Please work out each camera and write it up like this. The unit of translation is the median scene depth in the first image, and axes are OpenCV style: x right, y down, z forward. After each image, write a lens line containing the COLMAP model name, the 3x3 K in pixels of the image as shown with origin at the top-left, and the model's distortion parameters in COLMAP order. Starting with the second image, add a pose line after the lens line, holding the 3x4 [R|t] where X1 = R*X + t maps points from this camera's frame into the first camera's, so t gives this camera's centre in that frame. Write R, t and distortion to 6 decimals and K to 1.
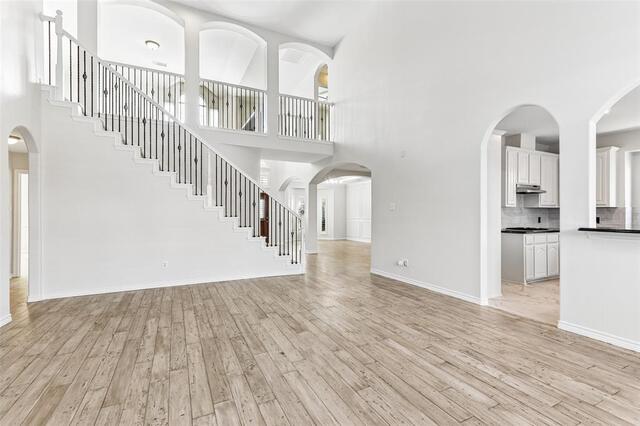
lens RADIAL K [[296.9, 0, 320.4], [0, 296.9, 212.9], [0, 0, 1]] dist [0.001759, 0.000946]
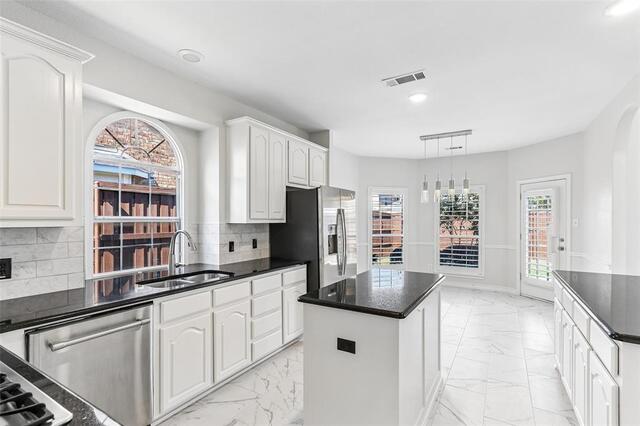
lens RADIAL K [[296.9, 0, 321.3], [0, 296.9, 216.3], [0, 0, 1]] dist [0.001759, 0.000946]
pose [[-0.523997, -0.000471, 0.851720, 0.512212], [-0.006554, 0.999972, -0.003479, -0.031871], [-0.851695, -0.007405, -0.523986, 0.908516]]
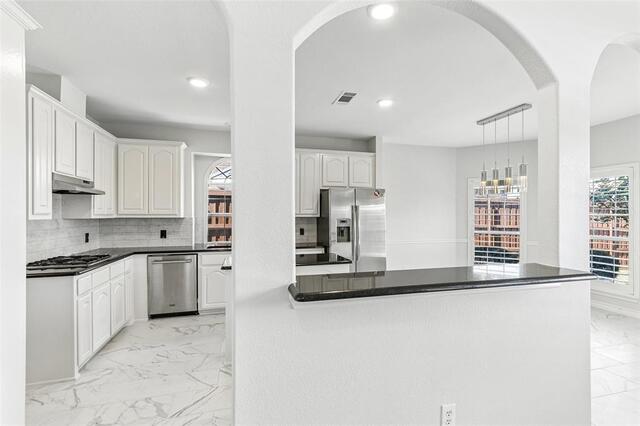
lens RADIAL K [[296.9, 0, 325.0], [0, 296.9, 216.2], [0, 0, 1]] dist [0.001759, 0.000946]
pose [[0.184284, -0.007732, 0.982843, 0.254423], [0.002040, 0.999970, 0.007484, -0.027820], [-0.982871, 0.000625, 0.184294, 0.459074]]
